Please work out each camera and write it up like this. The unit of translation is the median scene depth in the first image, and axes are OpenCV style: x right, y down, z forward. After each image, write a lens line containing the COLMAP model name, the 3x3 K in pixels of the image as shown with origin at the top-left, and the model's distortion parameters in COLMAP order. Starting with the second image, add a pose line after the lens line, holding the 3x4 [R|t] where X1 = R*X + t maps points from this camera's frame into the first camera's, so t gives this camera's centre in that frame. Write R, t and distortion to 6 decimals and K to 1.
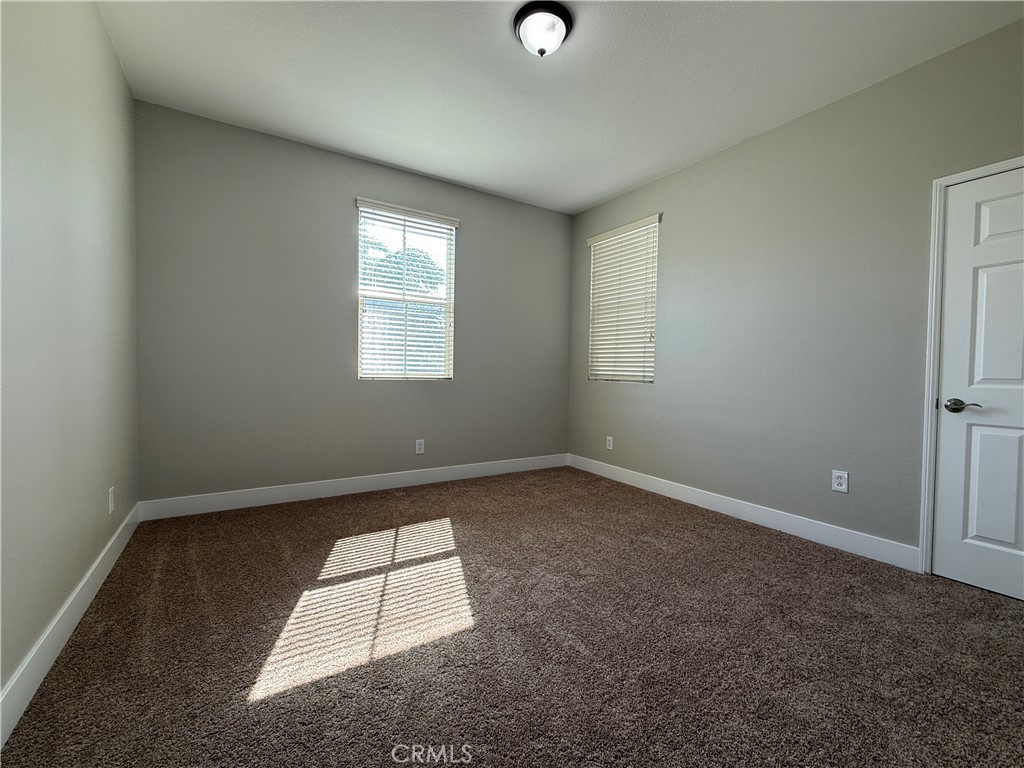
lens RADIAL K [[431.0, 0, 512.0], [0, 431.0, 384.0], [0, 0, 1]] dist [-0.000898, -0.000043]
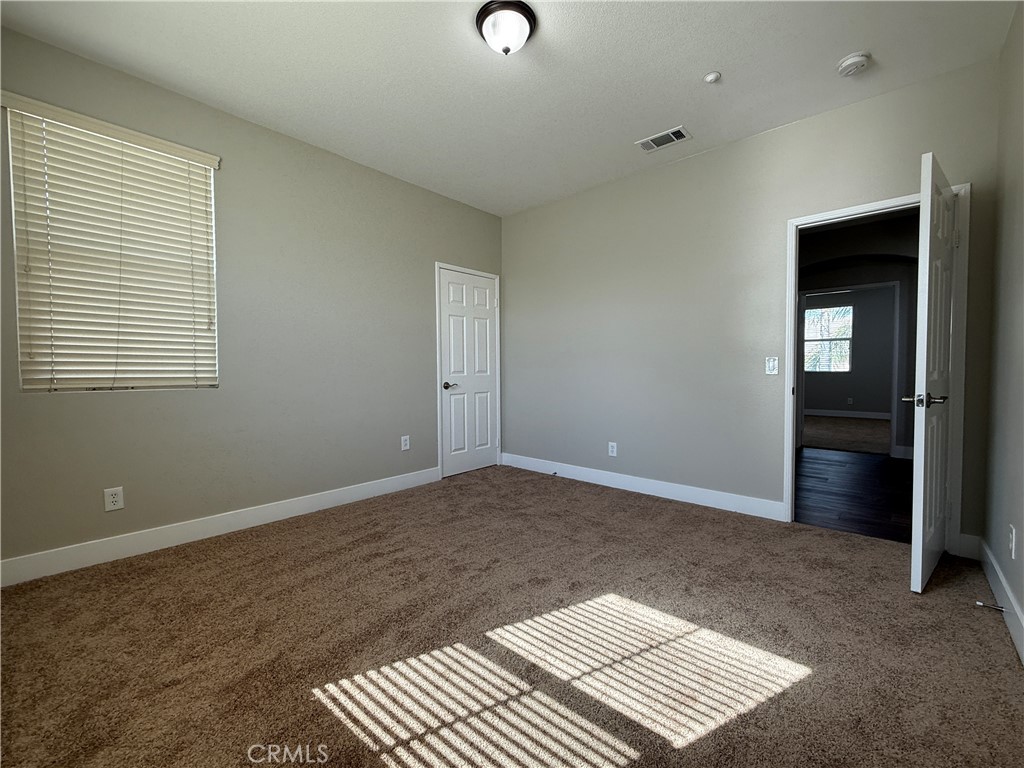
lens RADIAL K [[431.0, 0, 512.0], [0, 431.0, 384.0], [0, 0, 1]] dist [-0.000898, -0.000043]
pose [[-0.274985, -0.049916, 0.960152, -0.836840], [0.029635, 0.997737, 0.060358, -0.060602], [-0.960992, 0.045051, -0.272883, 1.175426]]
